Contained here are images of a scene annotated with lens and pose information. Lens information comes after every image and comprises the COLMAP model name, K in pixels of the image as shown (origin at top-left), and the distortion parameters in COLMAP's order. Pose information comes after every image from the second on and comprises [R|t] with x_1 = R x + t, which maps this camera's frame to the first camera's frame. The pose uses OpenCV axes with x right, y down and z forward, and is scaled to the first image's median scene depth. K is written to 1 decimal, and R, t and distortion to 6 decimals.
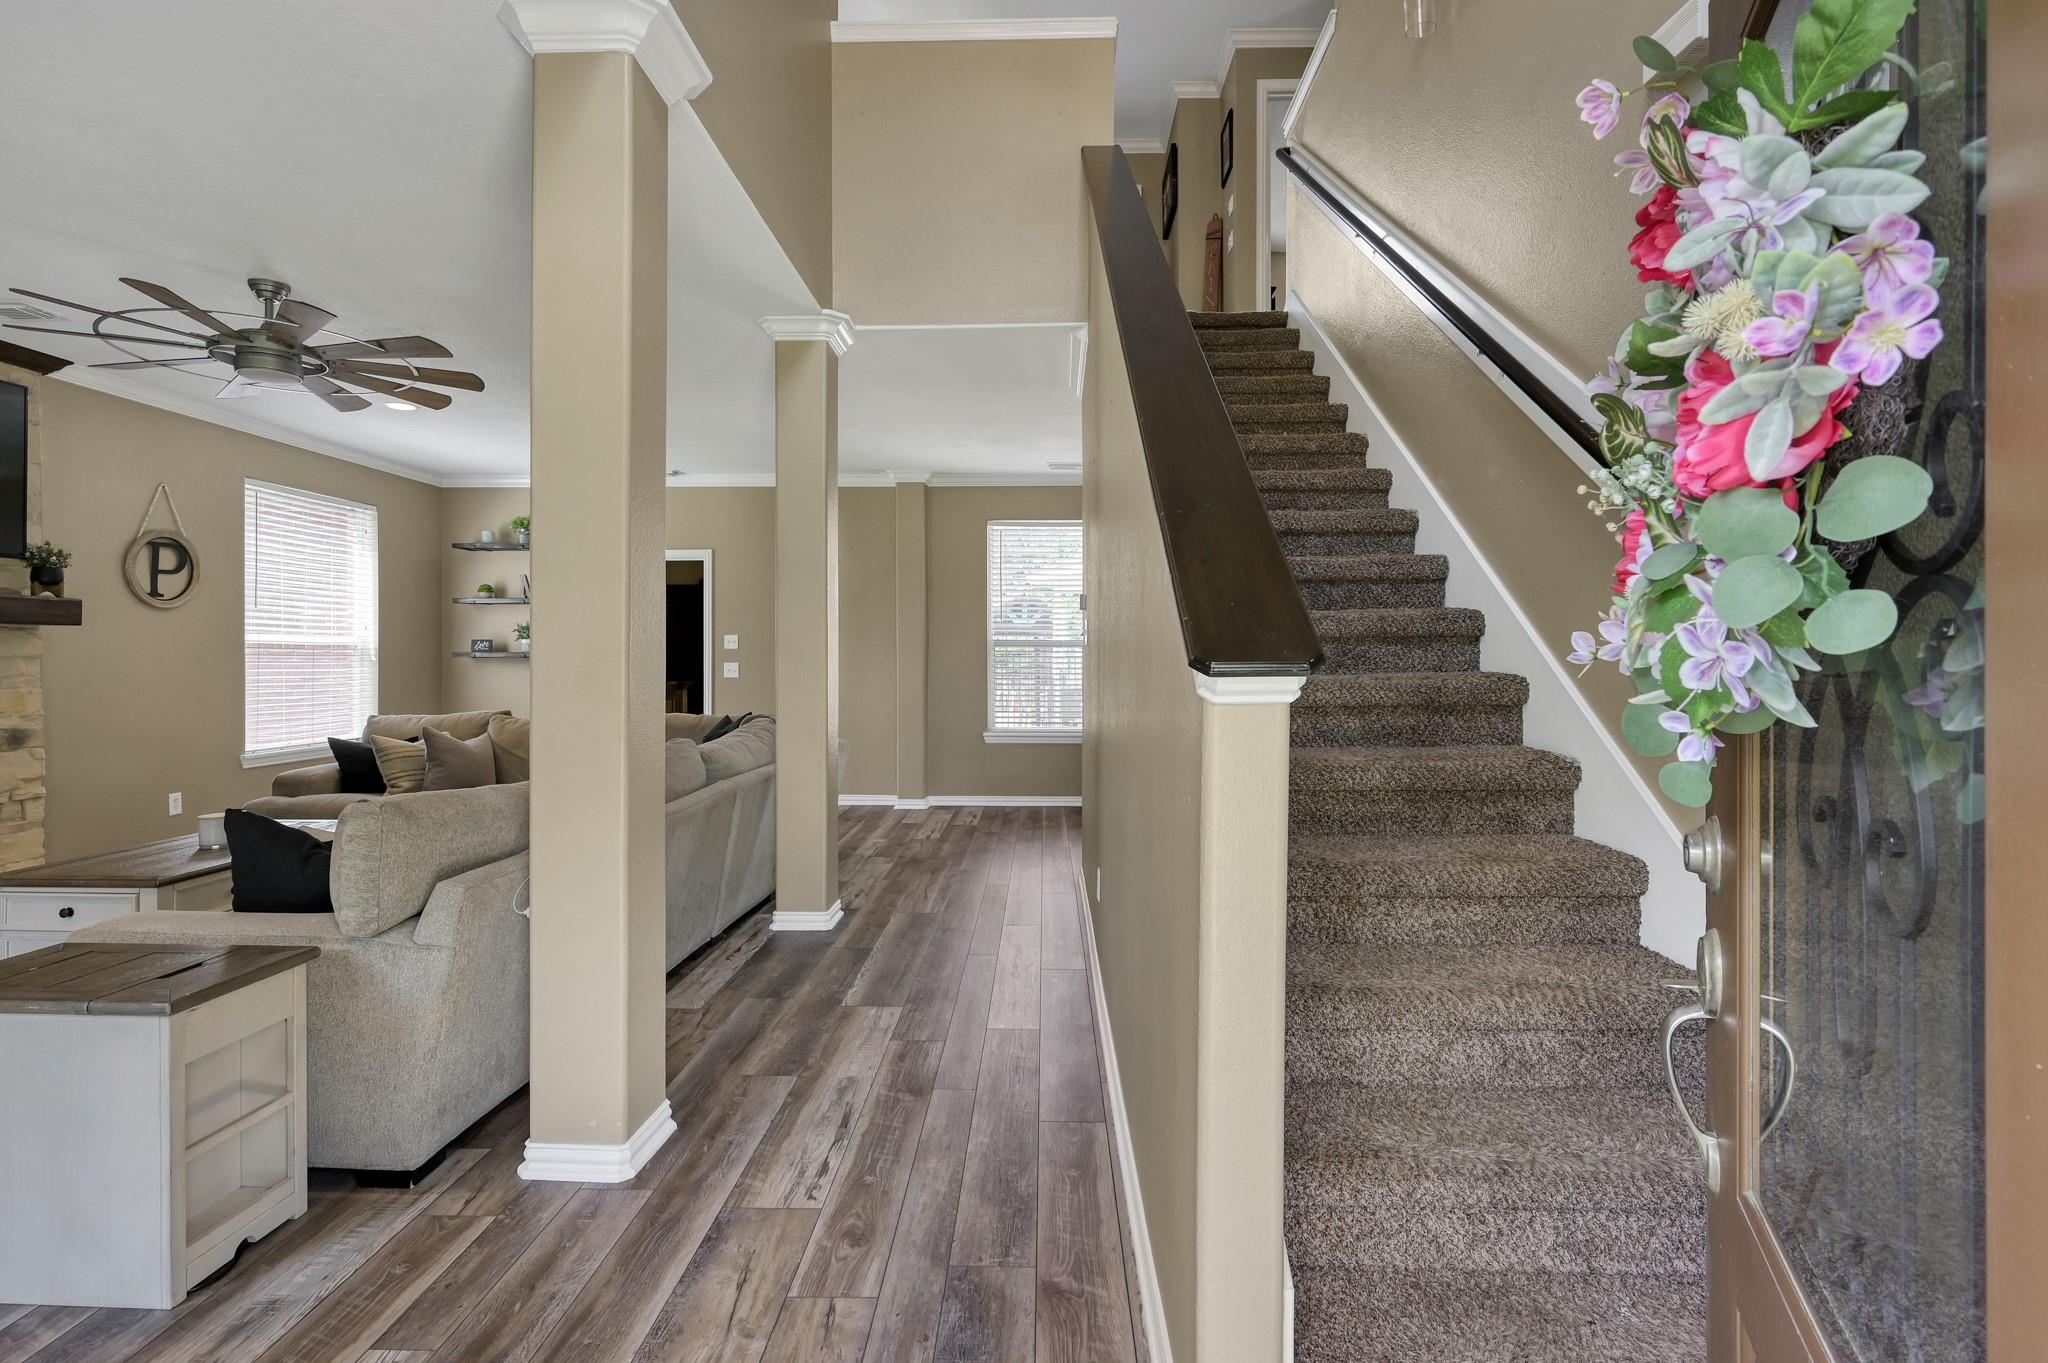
lens RADIAL K [[945.5, 0, 1021.9], [0, 945.5, 661.1], [0, 0, 1]] dist [-0.004165, -0.000352]
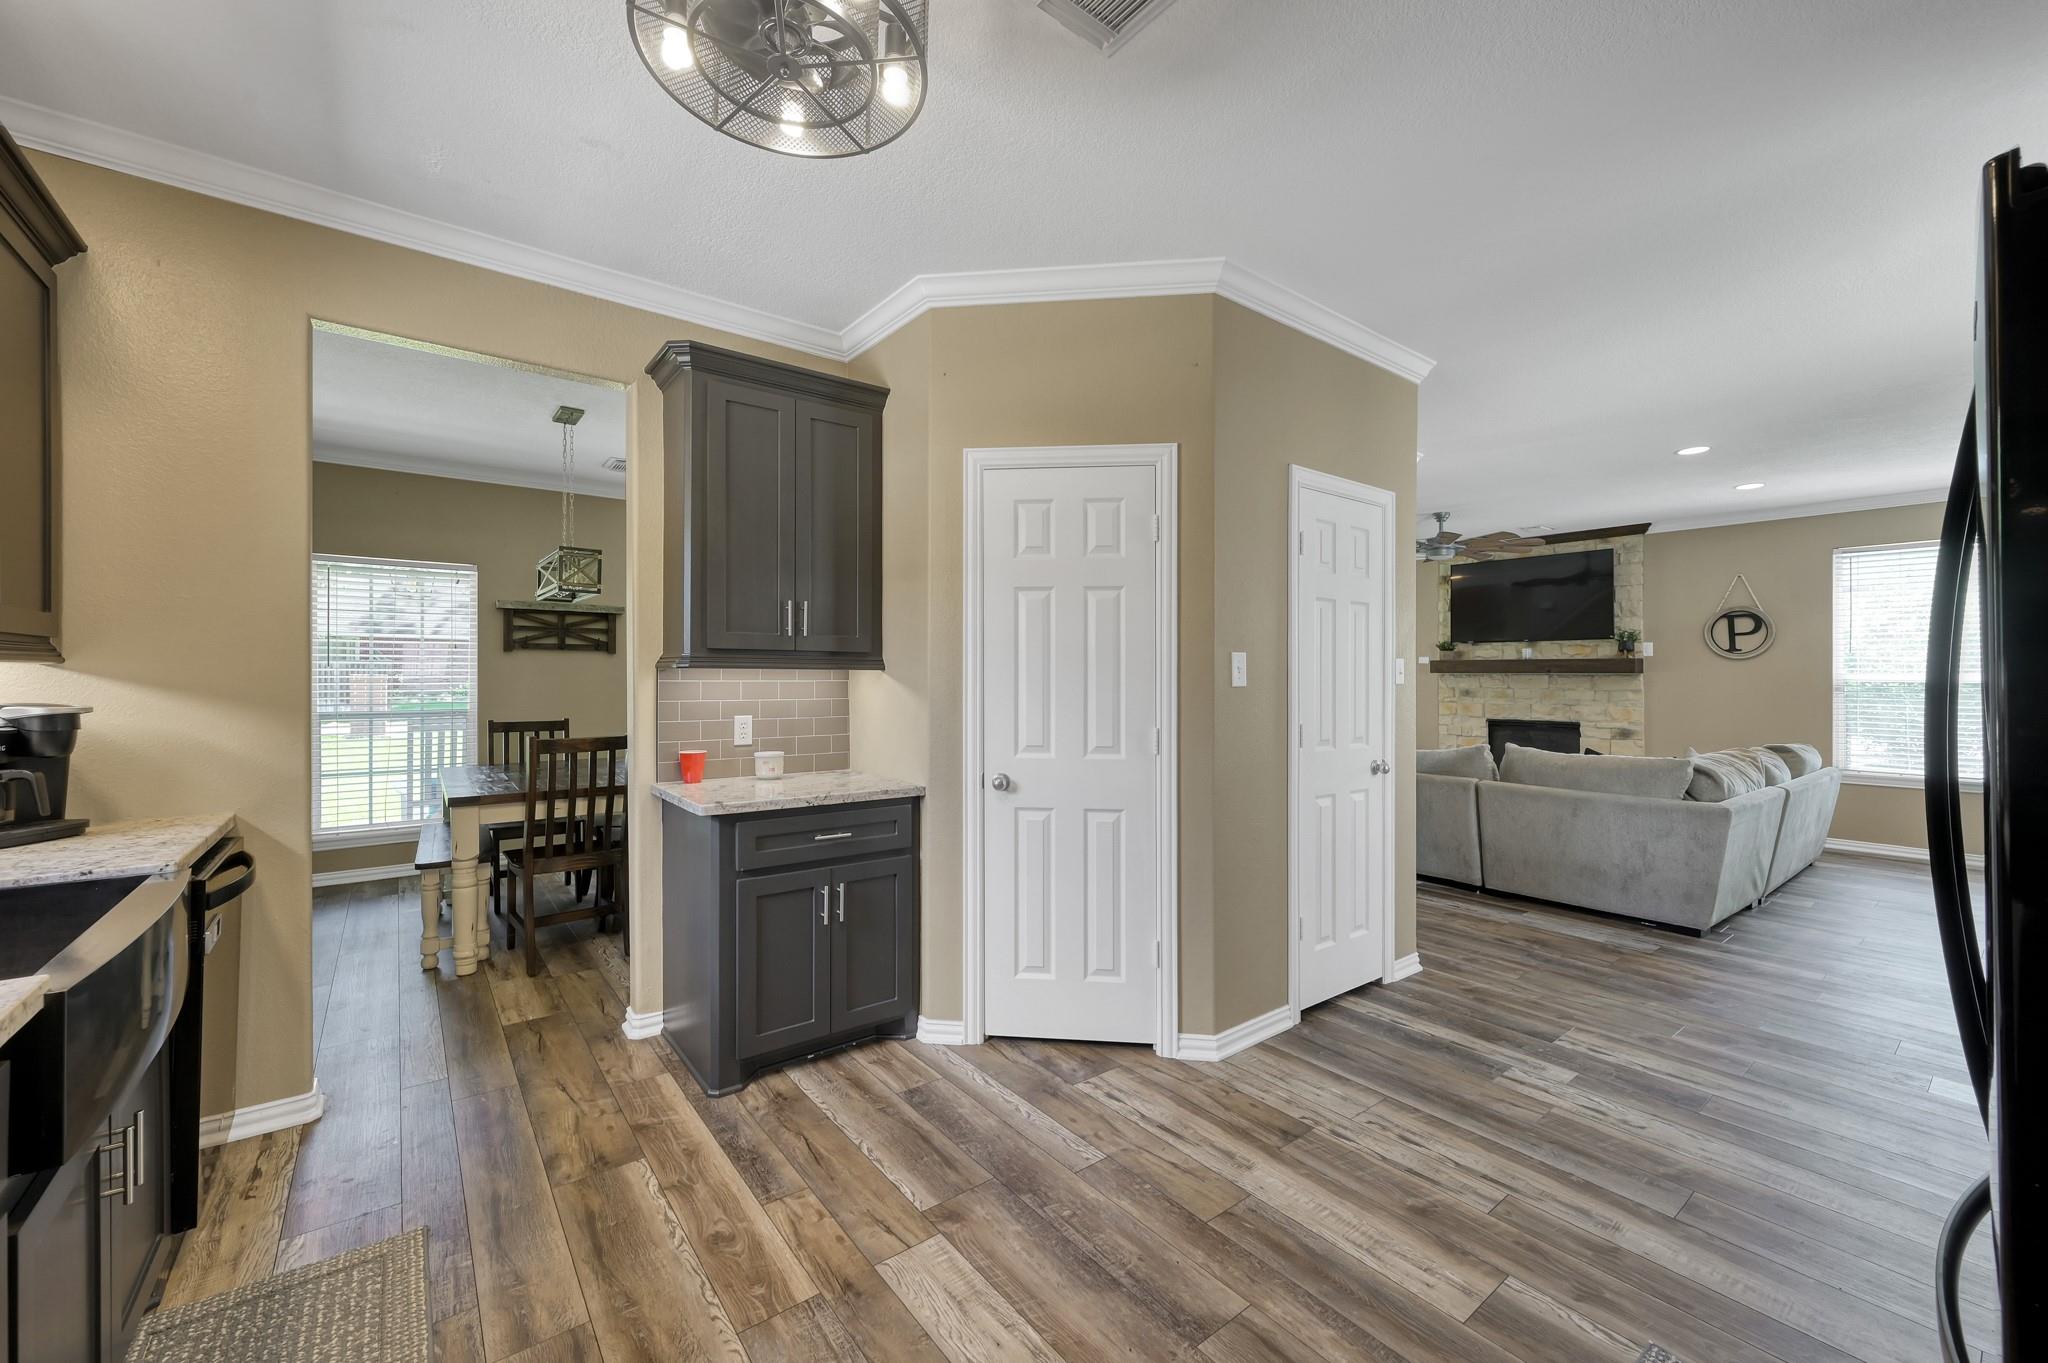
lens RADIAL K [[803.1, 0, 1008.2], [0, 803.1, 673.2], [0, 0, 1]] dist [0.000667, -0.000504]
pose [[-0.773116, 0.004105, -0.634251, 1.162685], [0.001731, 0.999989, 0.004362, -0.061183], [0.634262, 0.002274, -0.773115, 1.863156]]
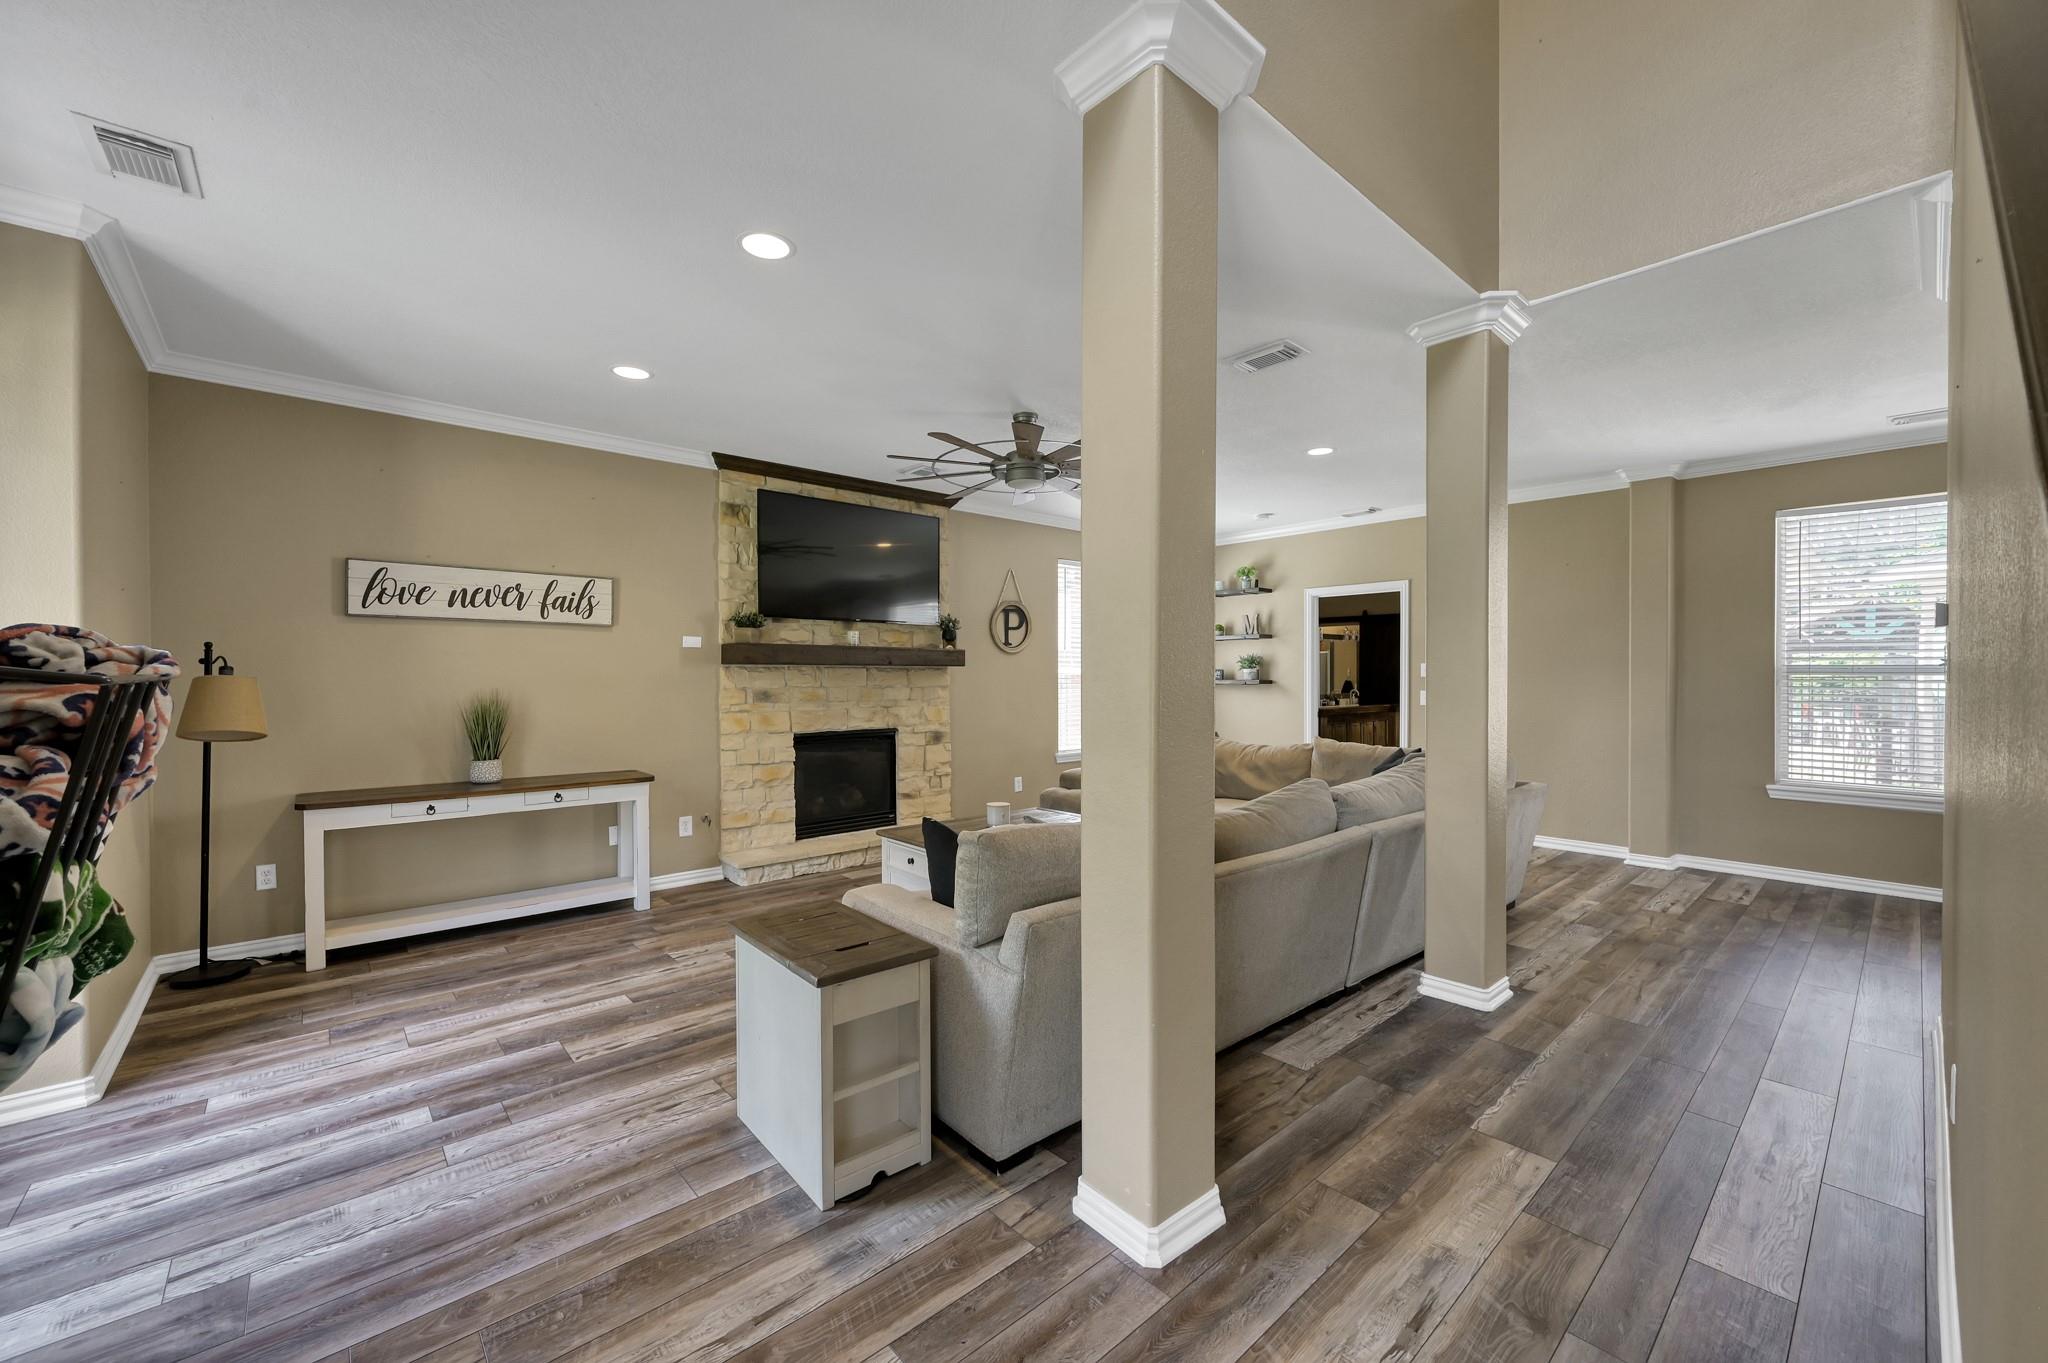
lens RADIAL K [[803.1, 0, 1022.4], [0, 803.1, 686.6], [0, 0, 1]] dist [0.000667, -0.000504]
pose [[0.685489, 0.007535, -0.728044, 0.041963], [-0.000636, 0.999952, 0.009750, -0.022906], [0.728082, -0.006220, 0.685462, 0.207990]]
